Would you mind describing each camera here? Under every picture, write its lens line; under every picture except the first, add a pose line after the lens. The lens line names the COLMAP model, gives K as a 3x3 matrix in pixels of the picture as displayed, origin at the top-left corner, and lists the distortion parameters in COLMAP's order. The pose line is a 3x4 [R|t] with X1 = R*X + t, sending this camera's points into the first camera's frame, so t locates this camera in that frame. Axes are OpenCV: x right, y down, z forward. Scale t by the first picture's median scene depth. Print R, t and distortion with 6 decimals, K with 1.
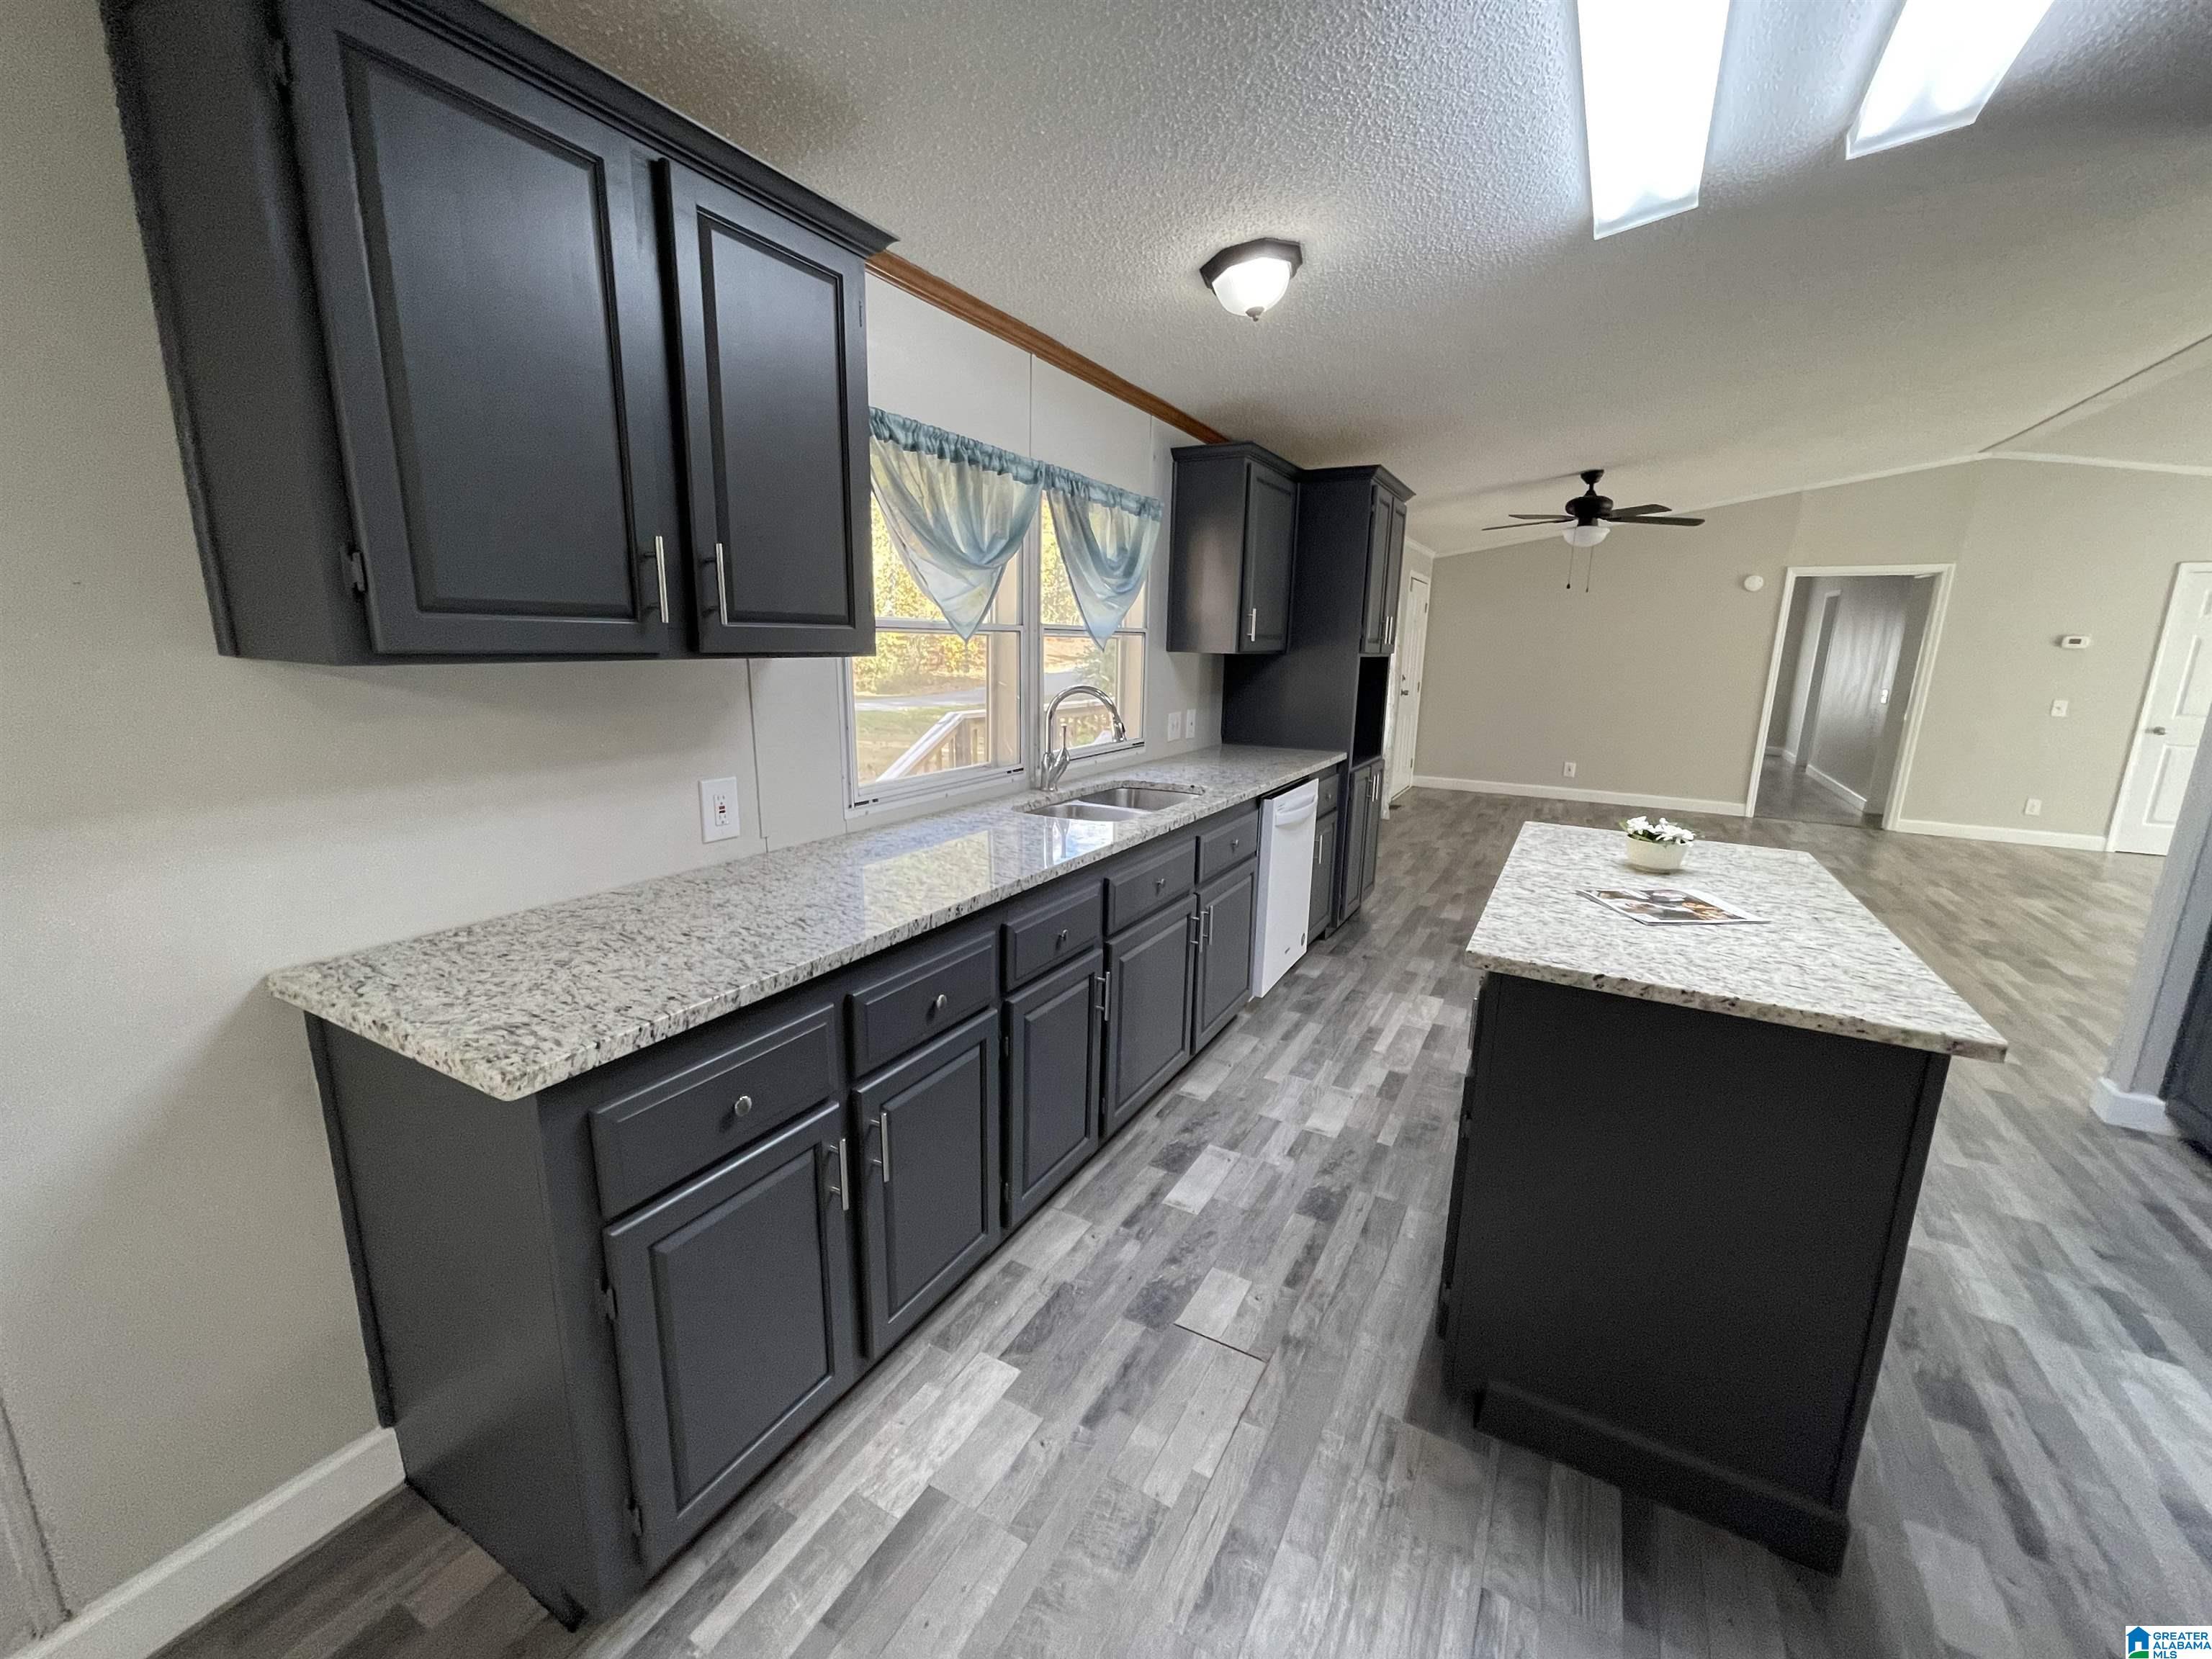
lens RADIAL K [[890.3, 0, 1111.3], [0, 890.3, 832.7], [0, 0, 1]] dist [0.001849, -0.000797]
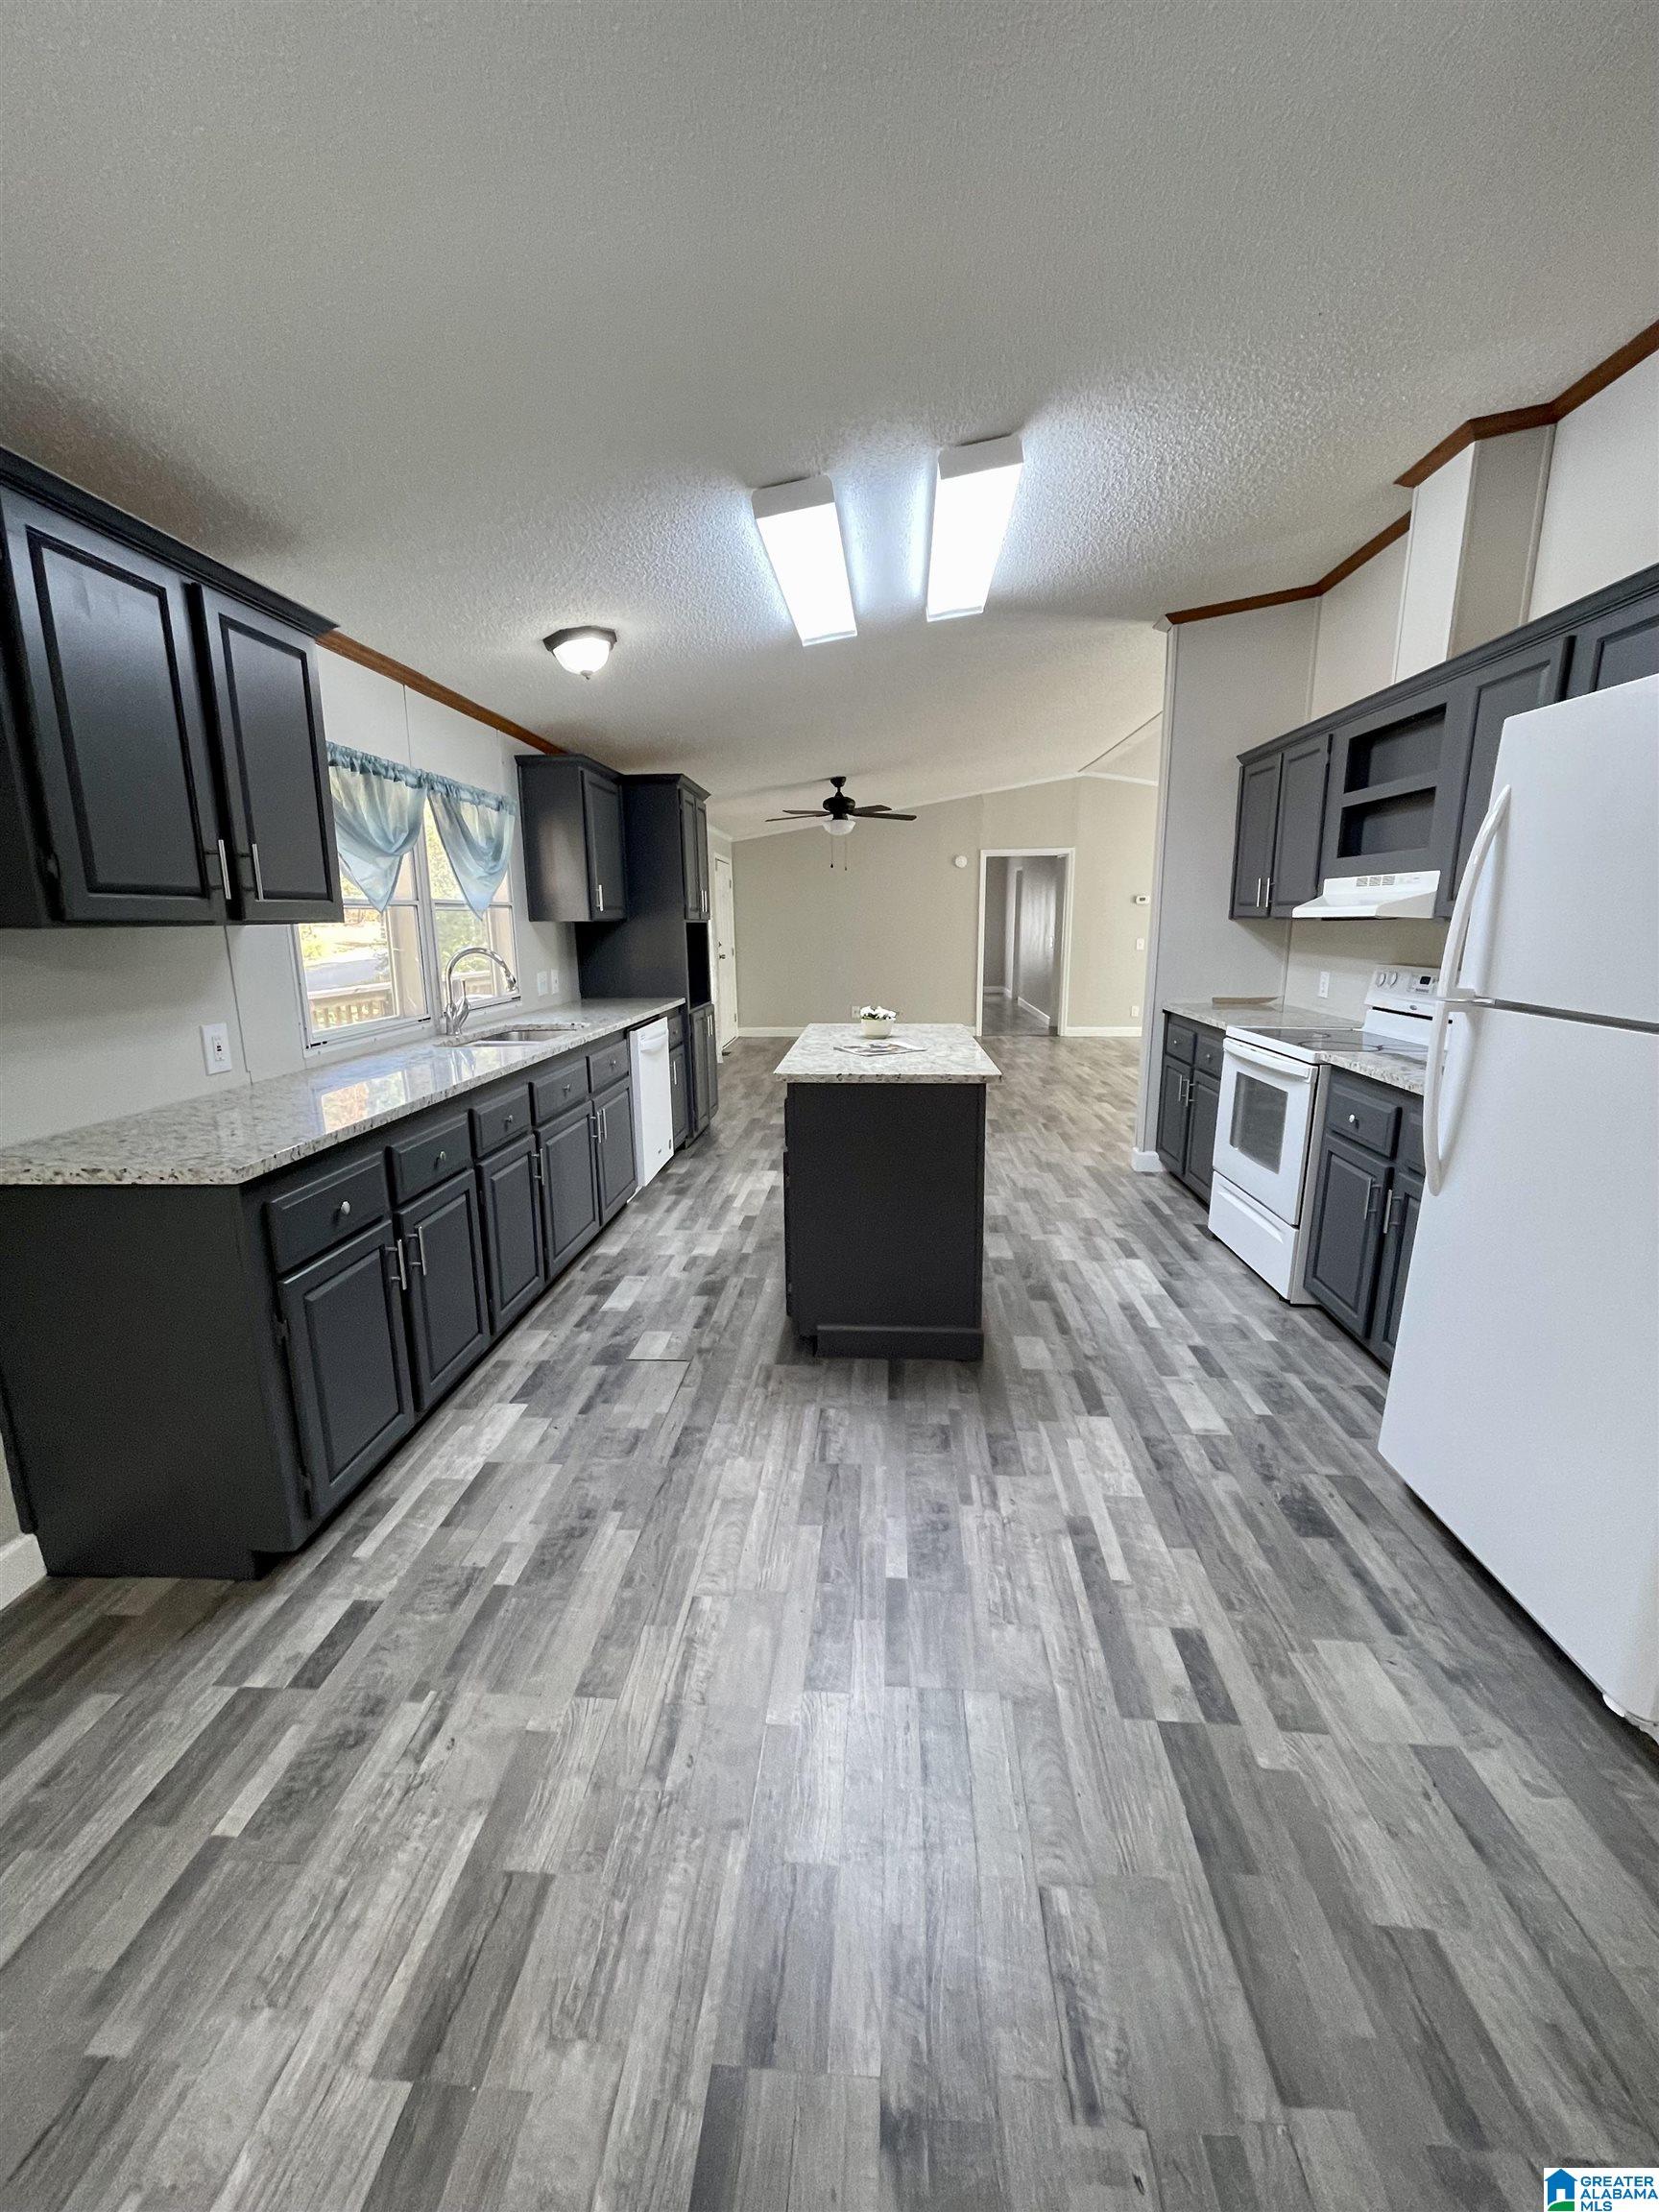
lens RADIAL K [[890.3, 0, 834.5], [0, 890.3, 1101.2], [0, 0, 1]] dist [0.001849, -0.000797]
pose [[0.903907, -0.115144, 0.411939, -0.137784], [0.119467, 0.992720, 0.015340, 0.105171], [-0.410707, 0.035347, 0.911082, -0.401940]]
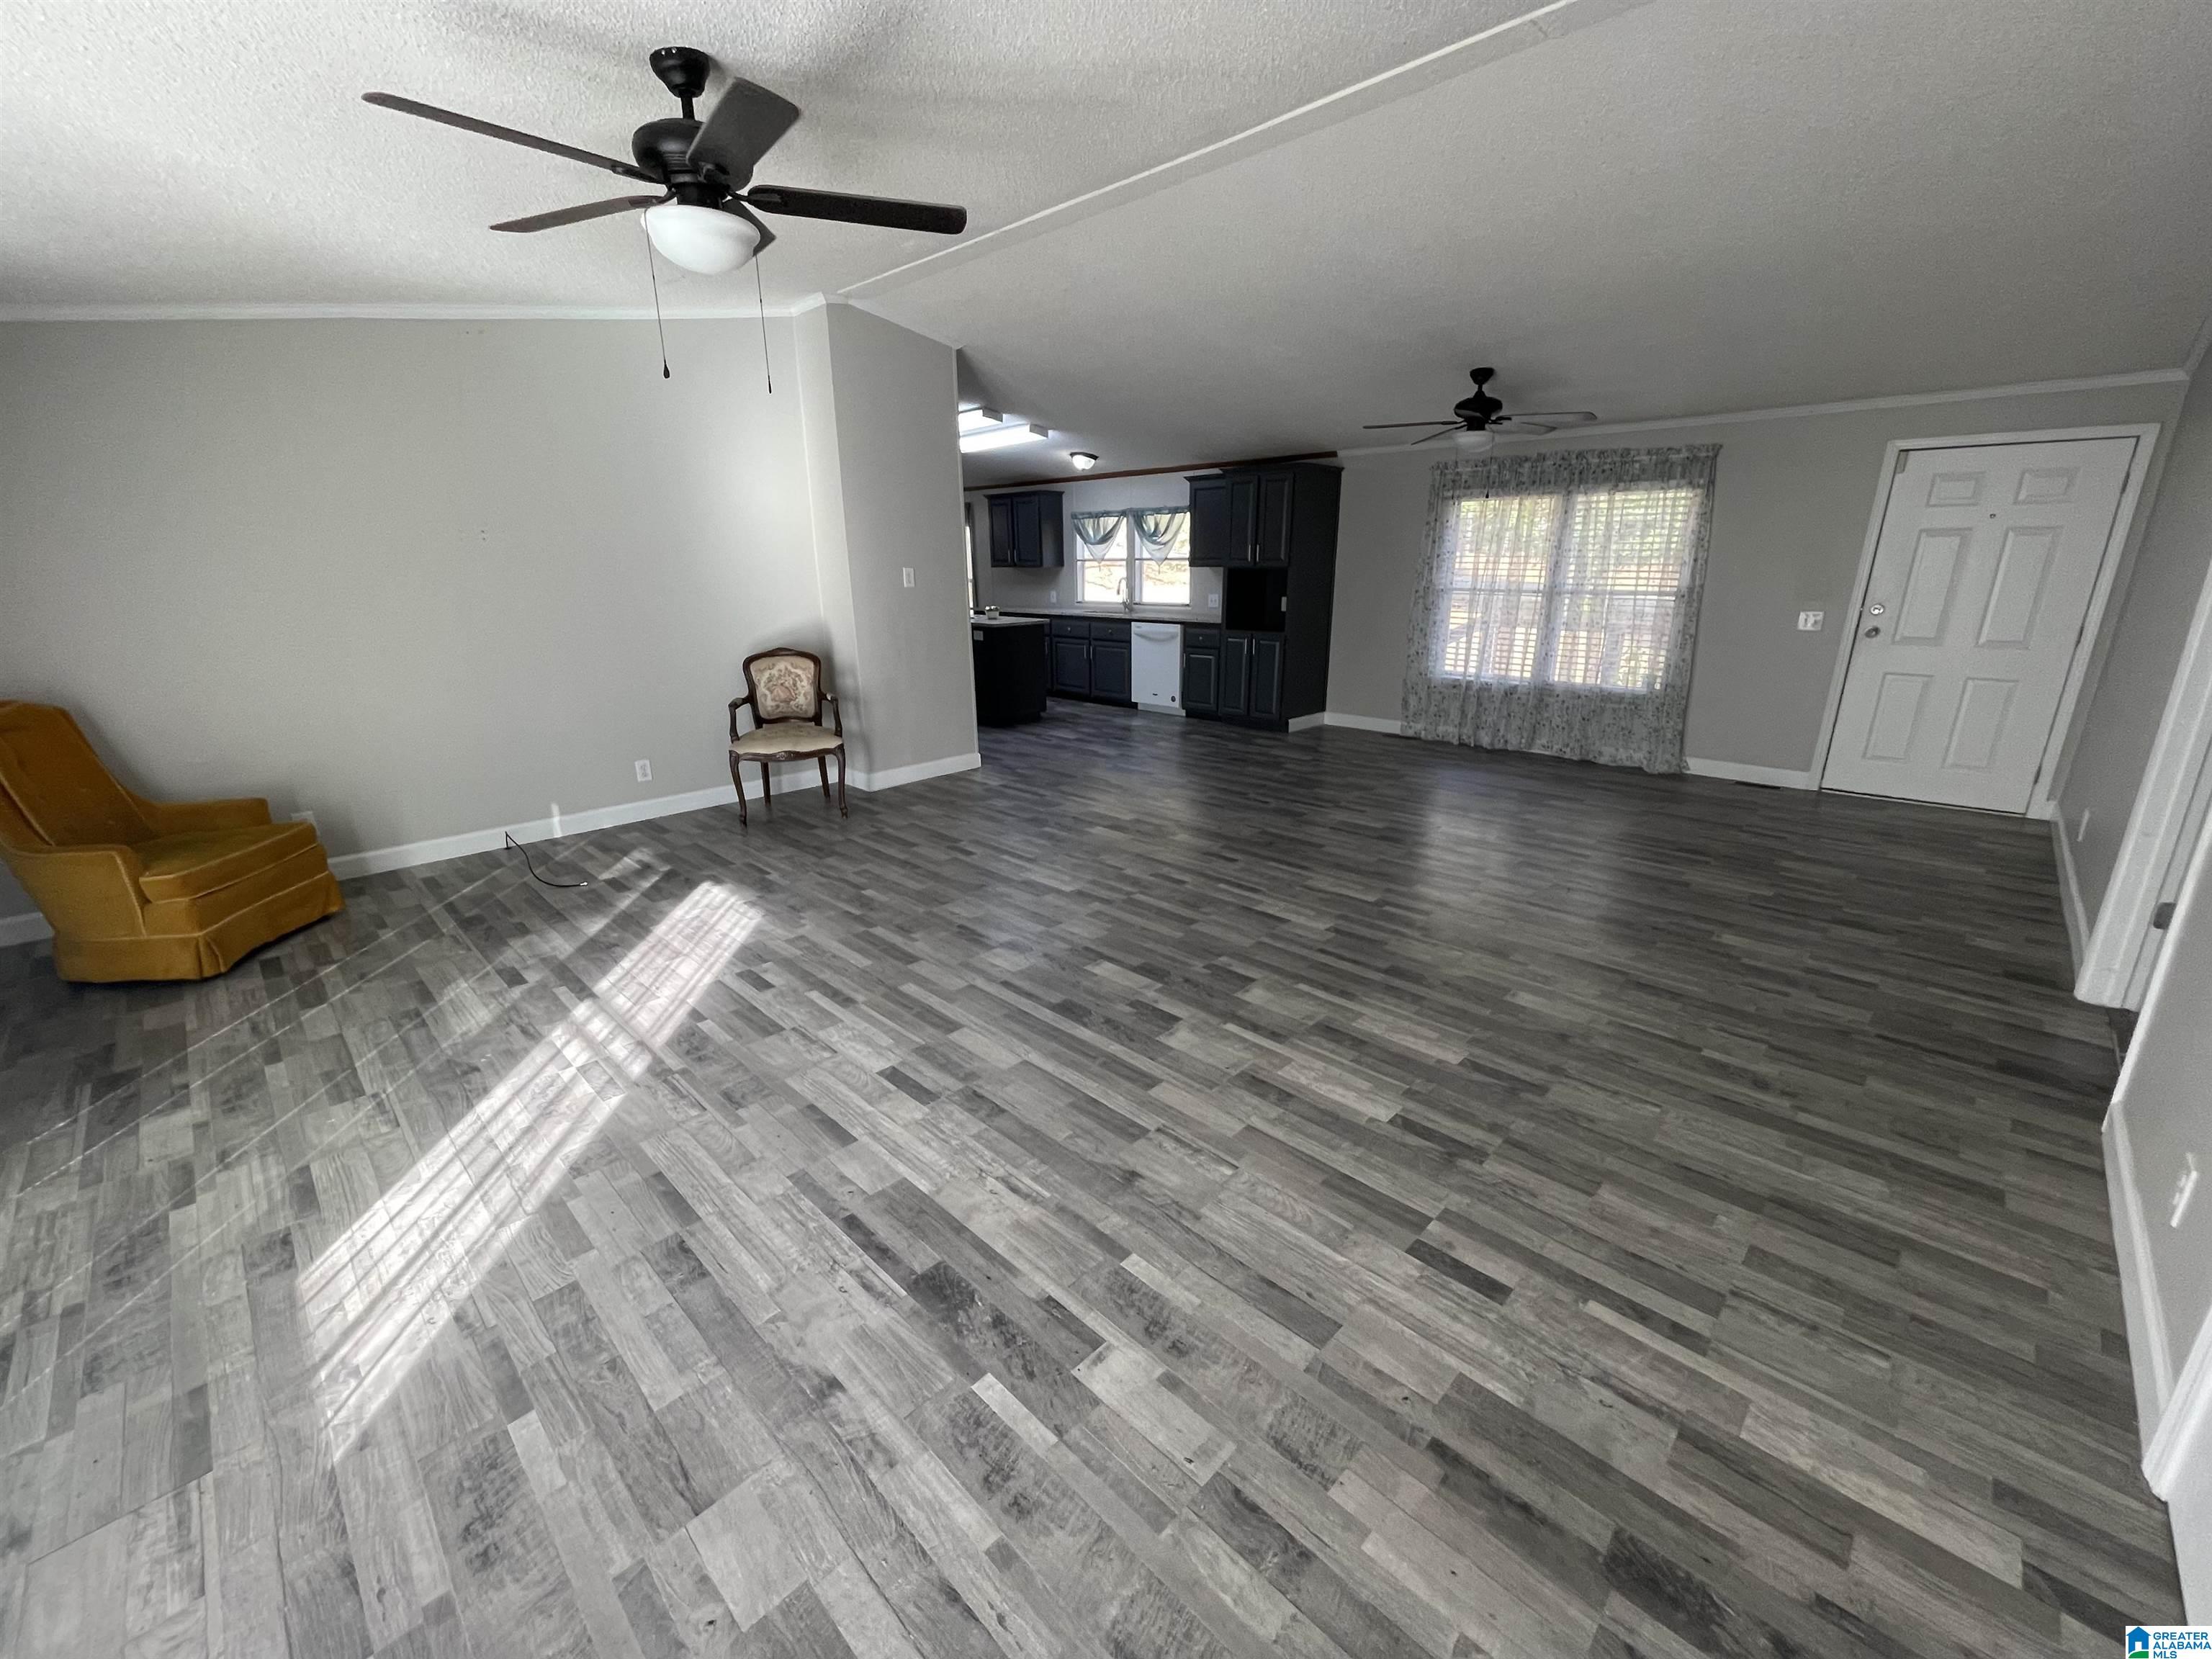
lens RADIAL K [[890.3, 0, 1111.3], [0, 890.3, 832.7], [0, 0, 1]] dist [0.001849, -0.000797]
pose [[-0.258825, 0.266208, -0.928516, 3.757476], [-0.203362, 0.924709, 0.321804, -0.396468], [0.944274, 0.272116, -0.185201, 2.120418]]
